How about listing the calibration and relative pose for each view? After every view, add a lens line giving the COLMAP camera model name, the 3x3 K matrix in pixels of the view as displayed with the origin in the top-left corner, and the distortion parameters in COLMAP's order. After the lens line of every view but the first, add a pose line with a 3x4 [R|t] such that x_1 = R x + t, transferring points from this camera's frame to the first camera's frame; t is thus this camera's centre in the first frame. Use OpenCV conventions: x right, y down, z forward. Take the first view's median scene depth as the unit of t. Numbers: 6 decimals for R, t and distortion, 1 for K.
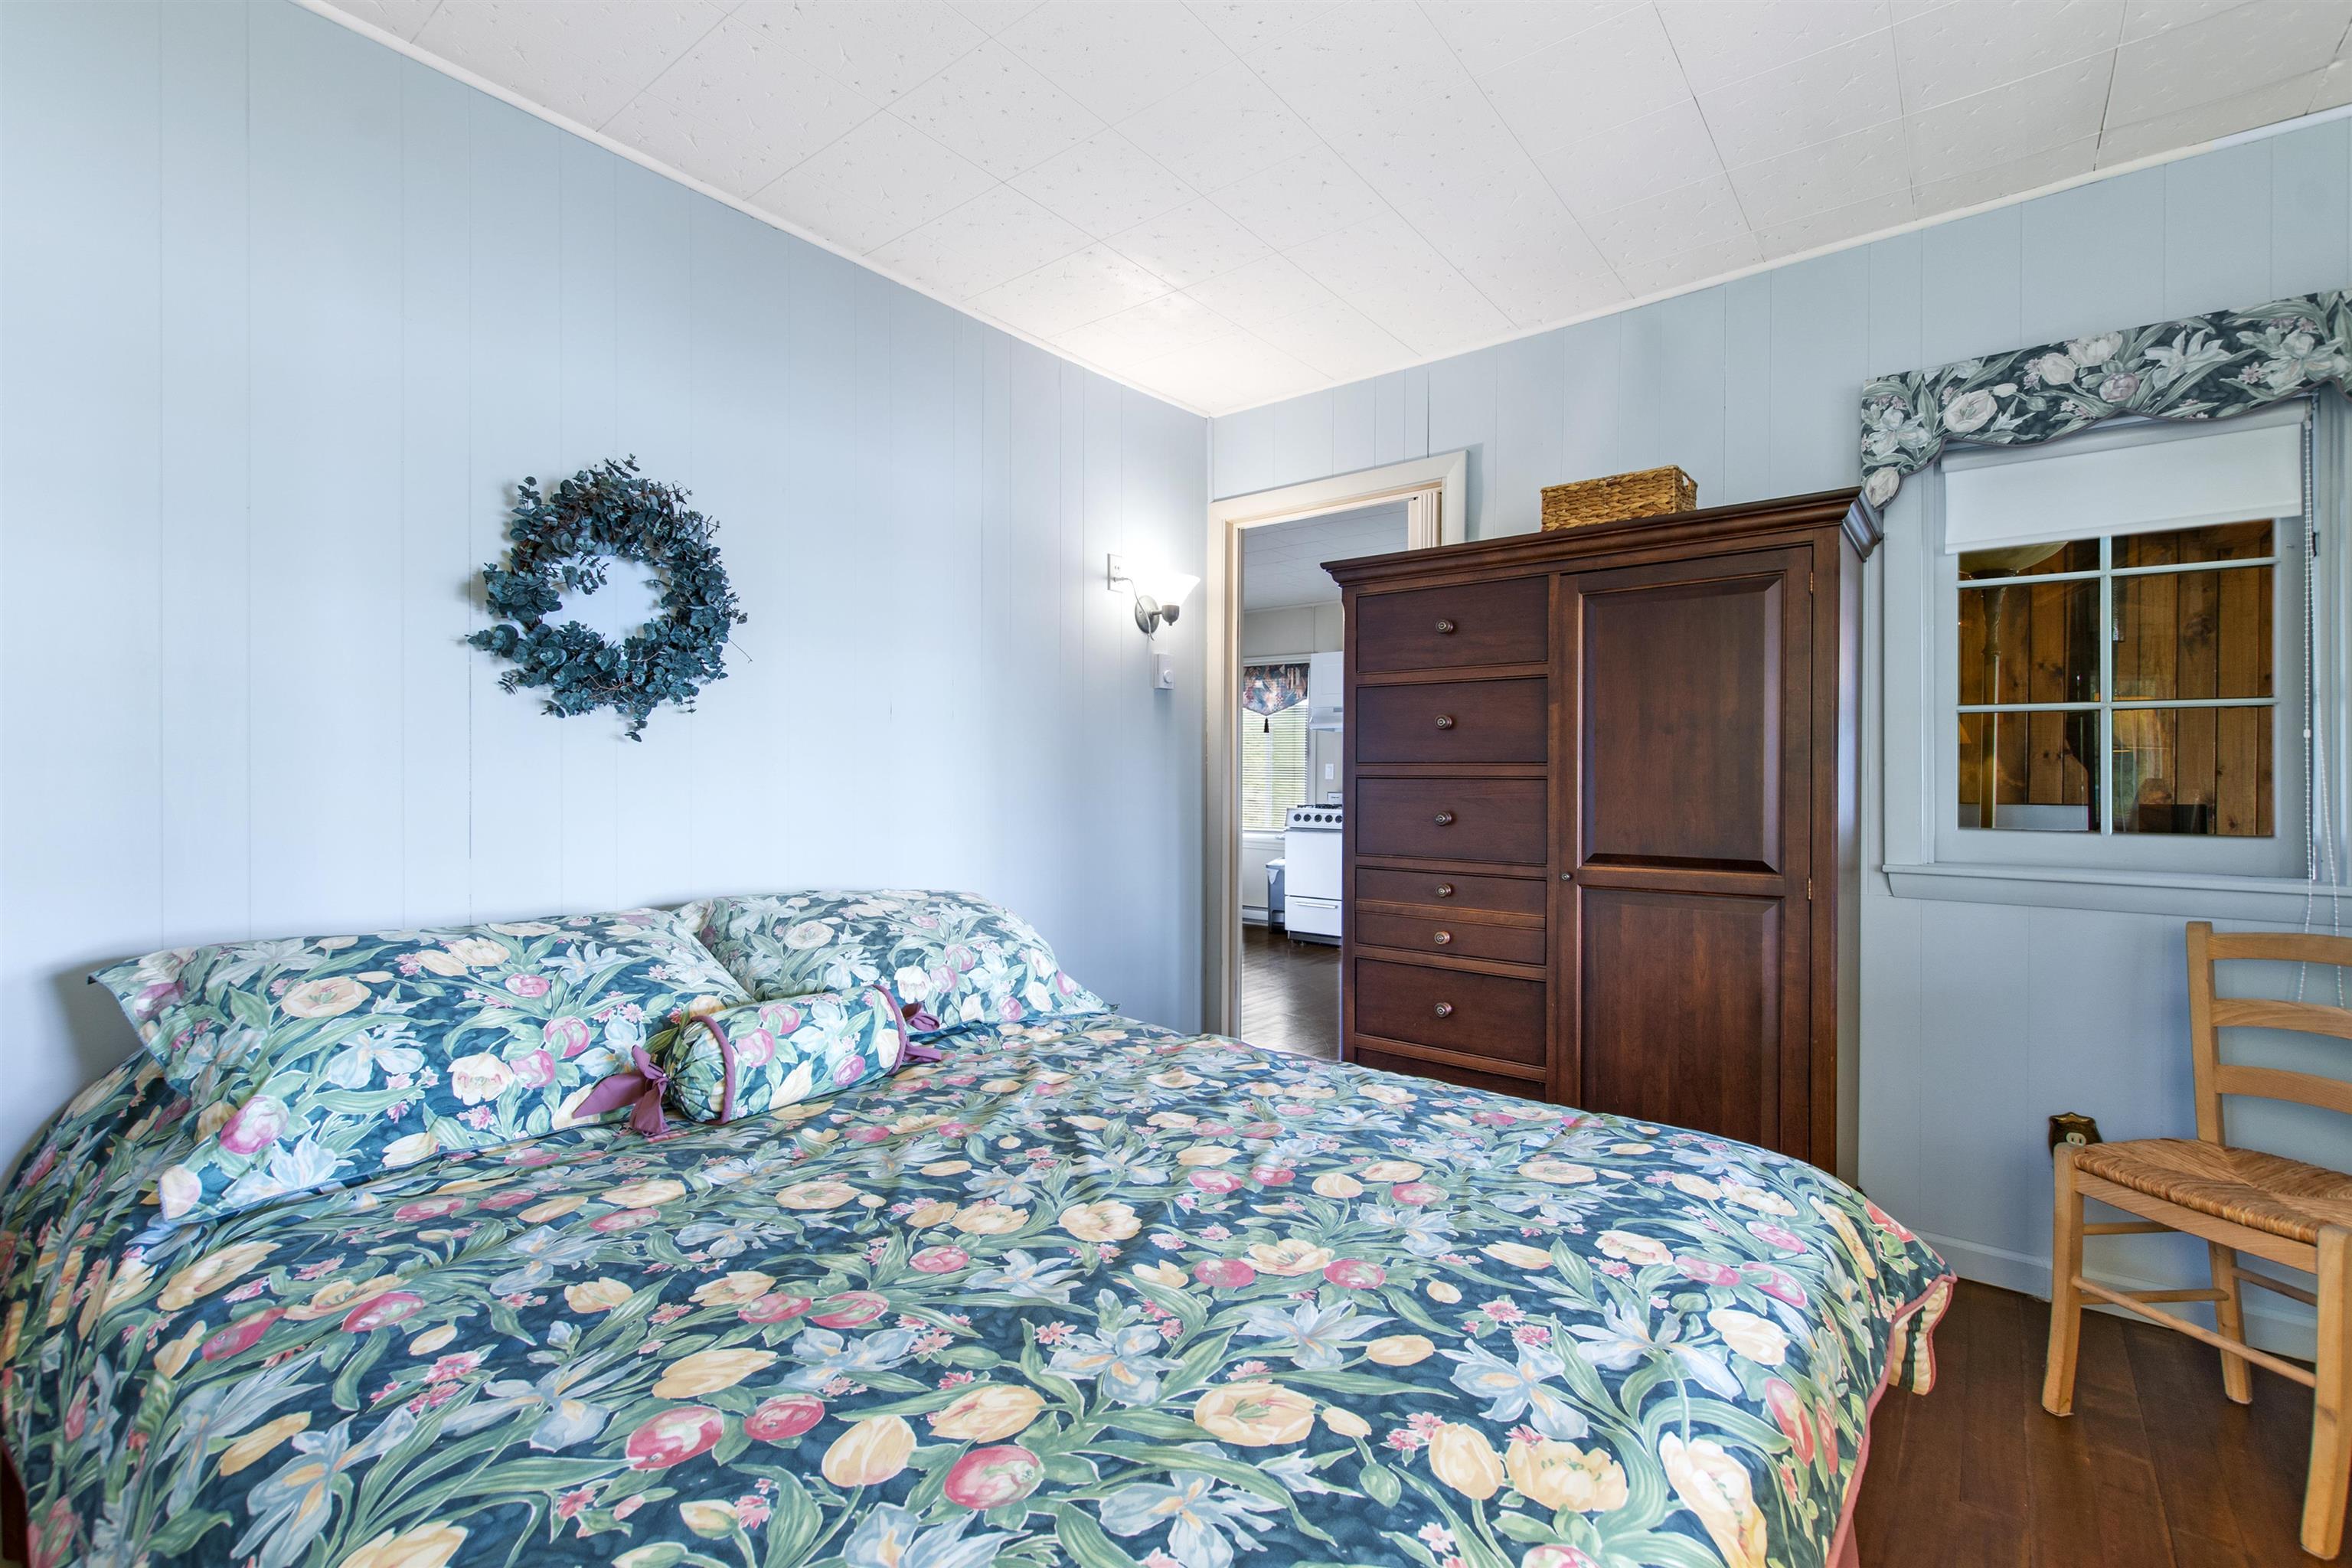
lens RADIAL K [[1039.7, 0, 1160.7], [0, 1039.7, 776.1], [0, 0, 1]] dist [0.000921, -0.000317]
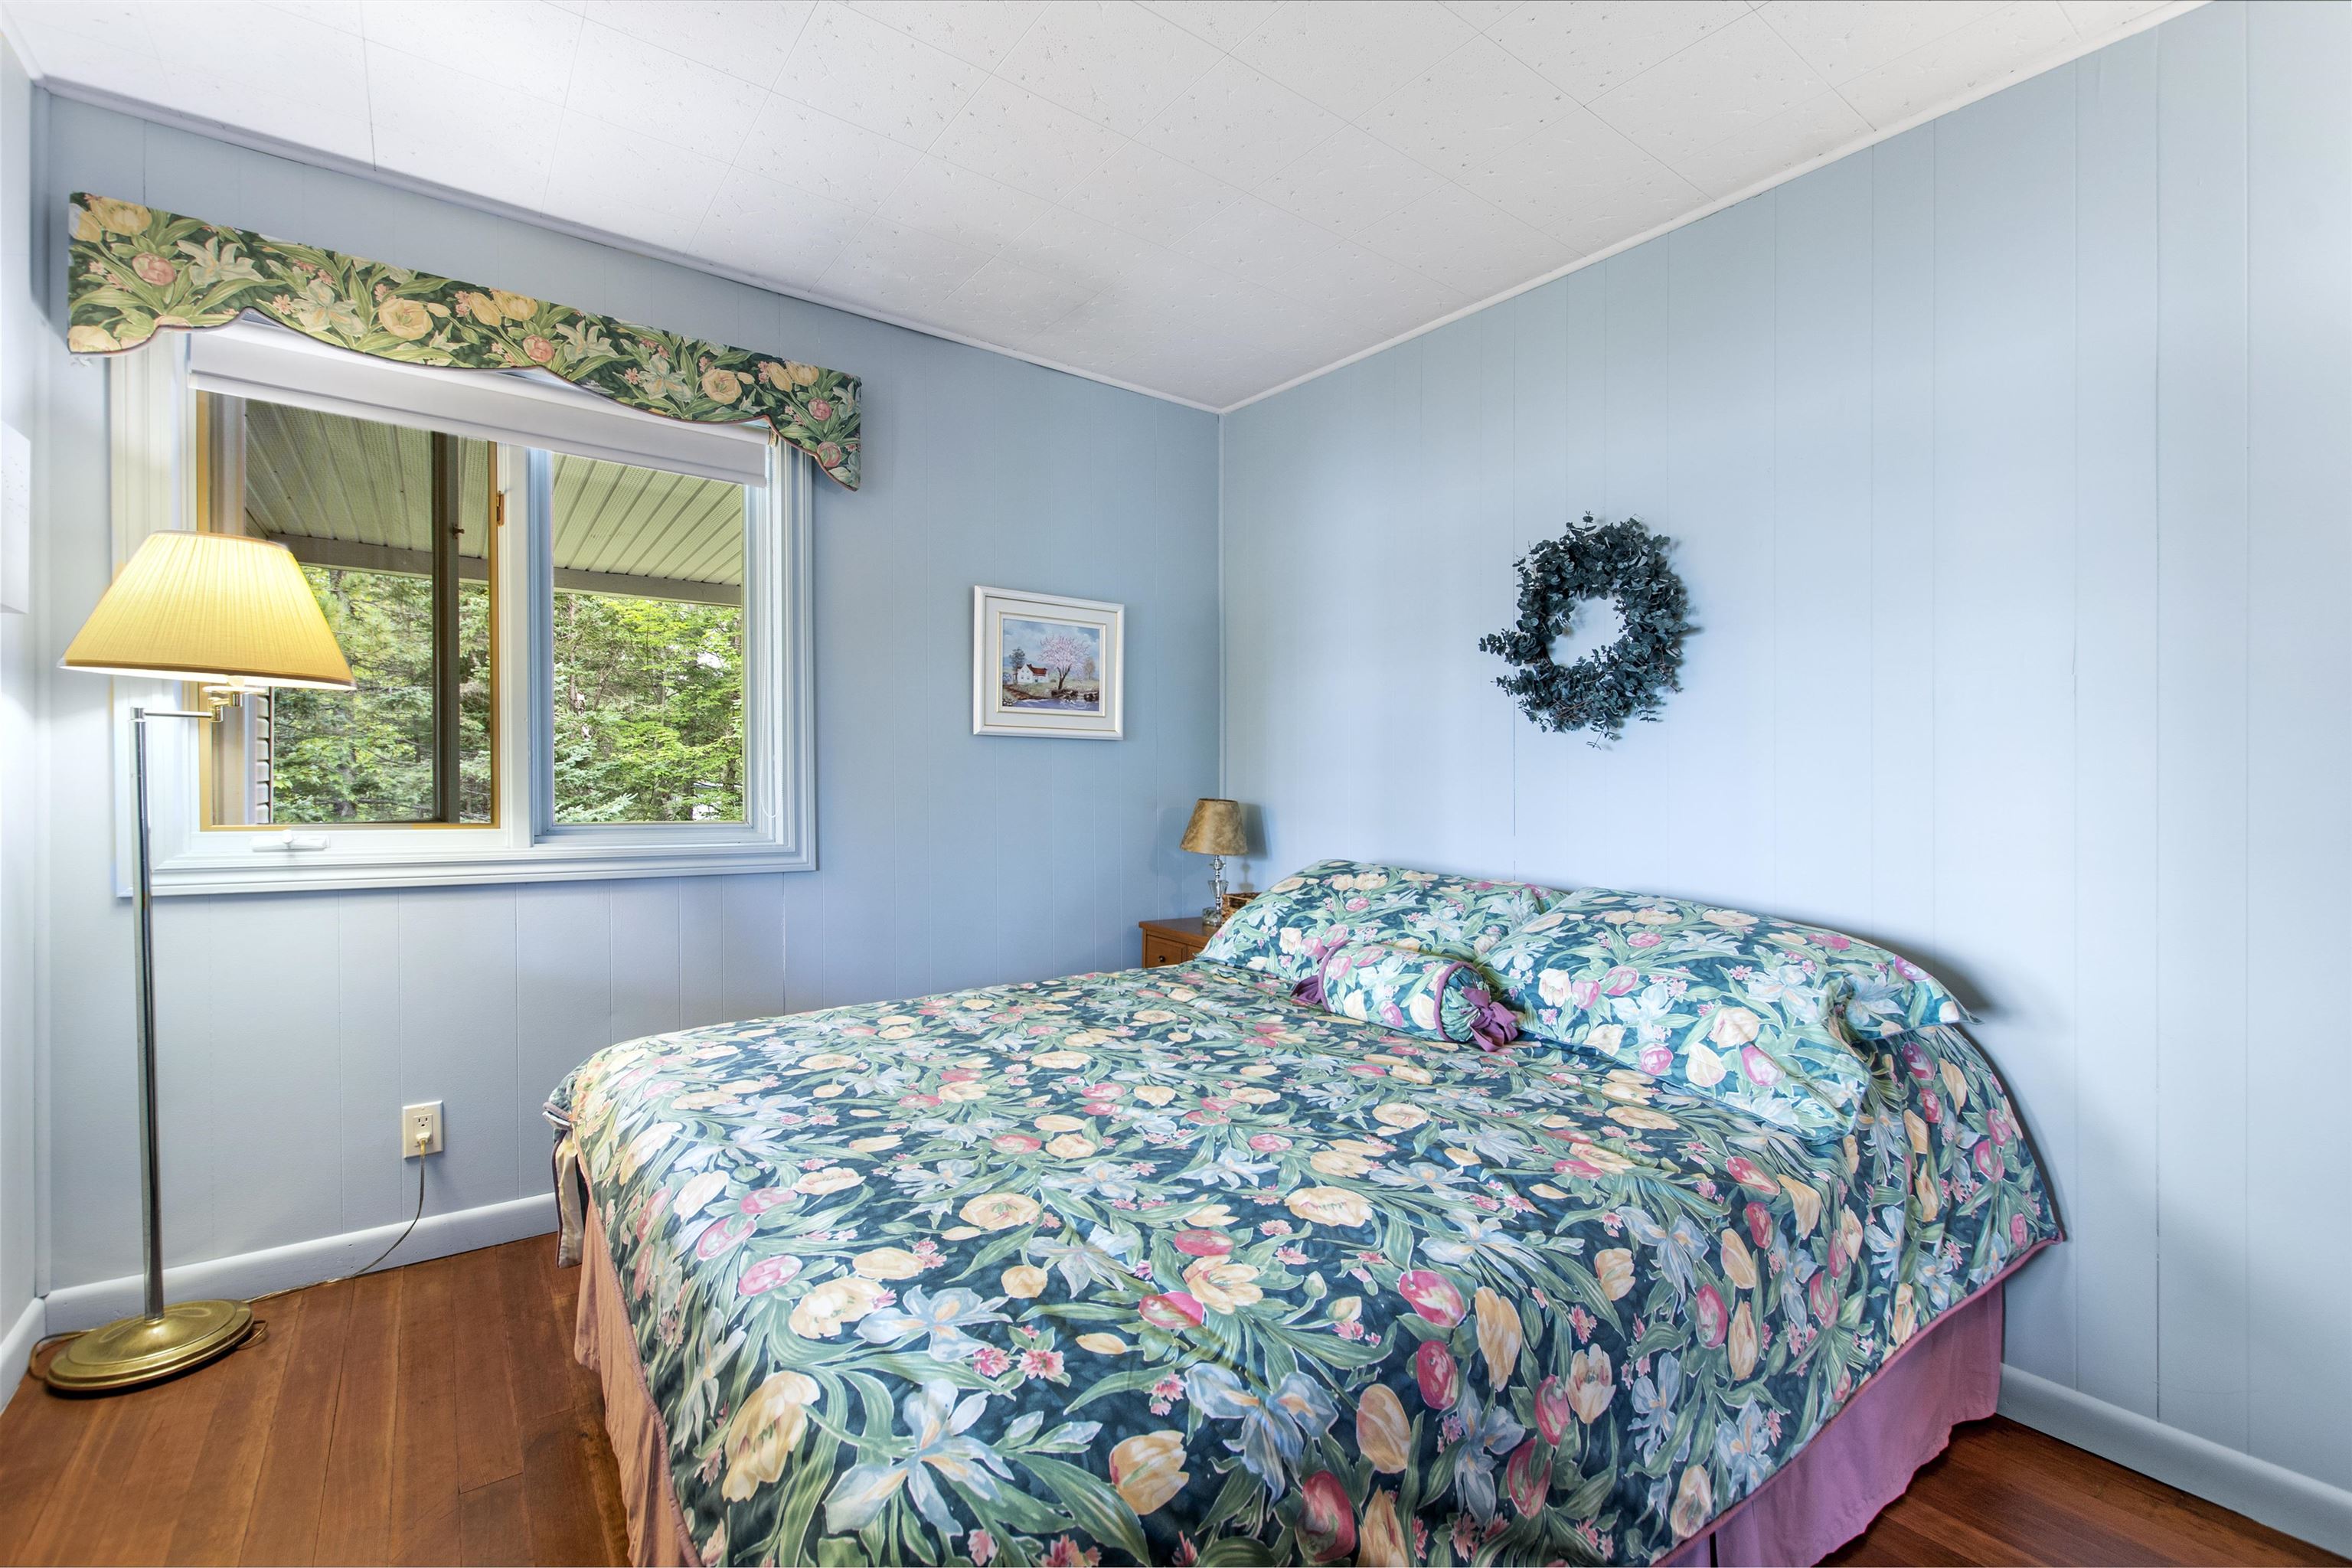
lens RADIAL K [[999.0, 0, 1176.0], [0, 999.0, 784.0], [0, 0, 1]] dist [-0.001238, -0.000138]
pose [[-0.255555, -0.000281, -0.966794, 1.116634], [-0.015777, 0.999868, 0.003879, 0.014028], [0.966666, 0.016244, -0.255526, 1.302232]]
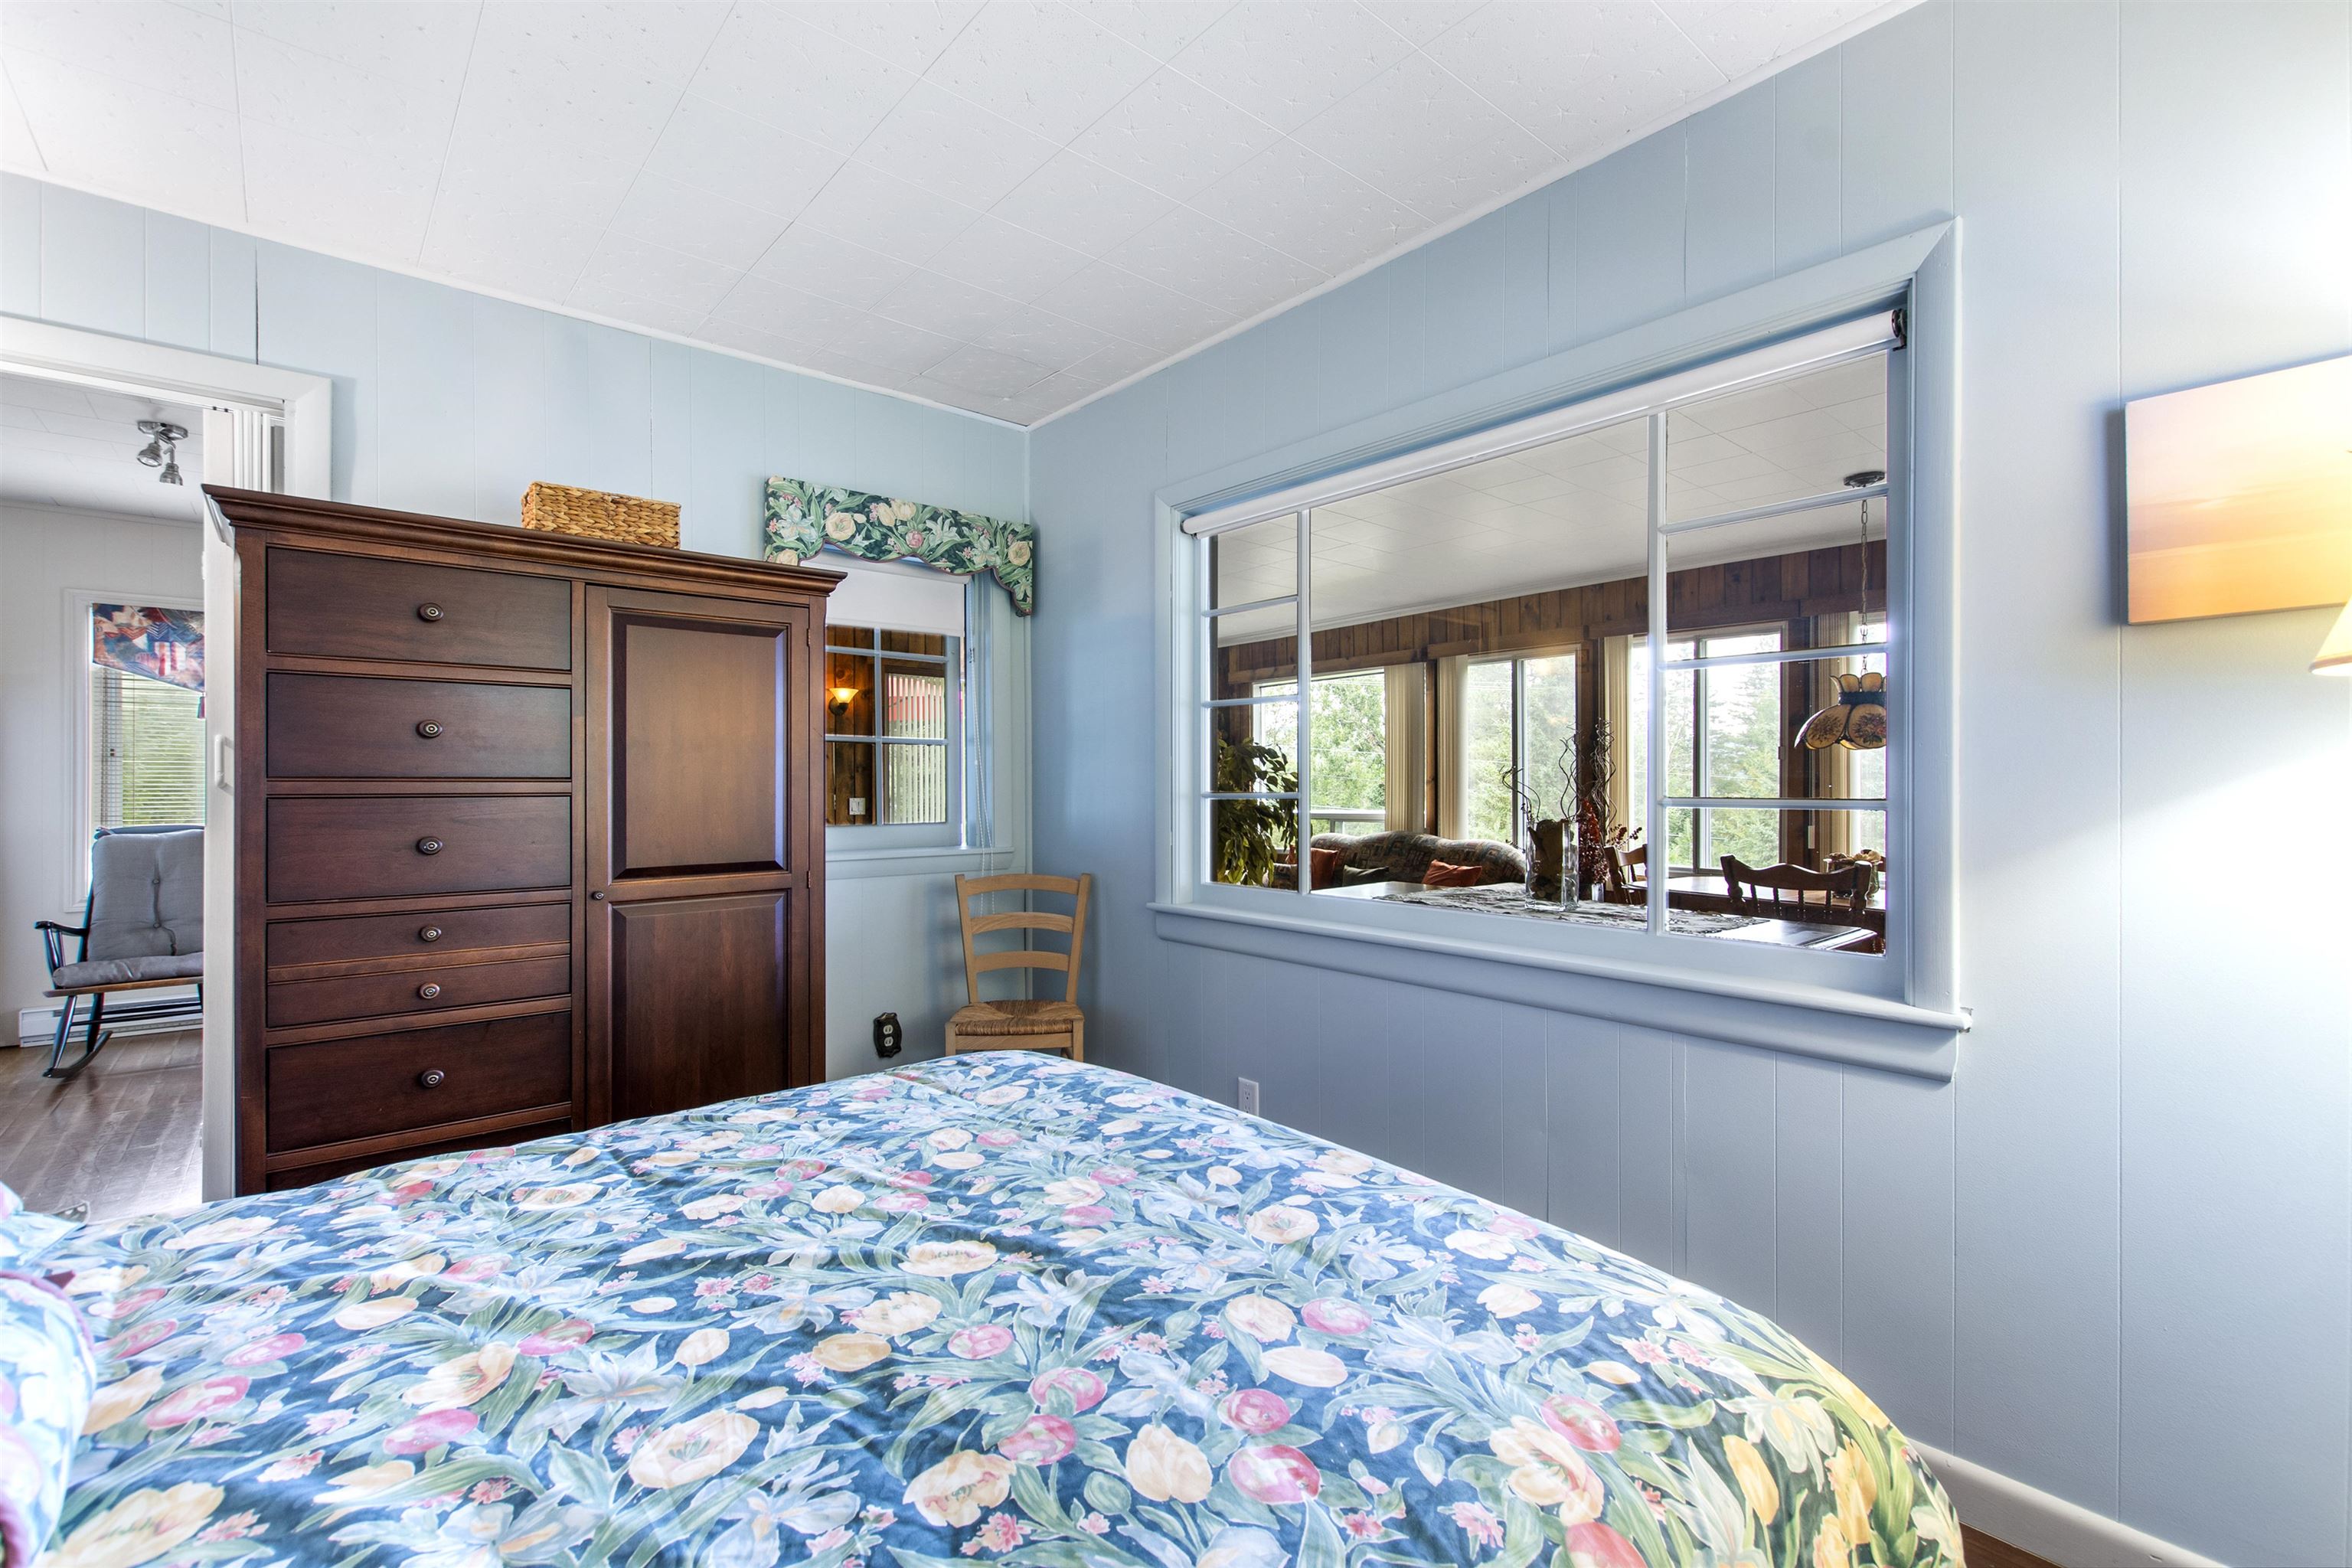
lens RADIAL K [[1024.4, 0, 1190.0], [0, 1024.4, 778.0], [0, 0, 1]] dist [0.001548, 0.000063]
pose [[0.172880, -0.000983, 0.984942, -0.830141], [0.002673, 0.999996, 0.000529, -0.022361], [-0.984939, 0.002542, 0.172882, 0.517284]]
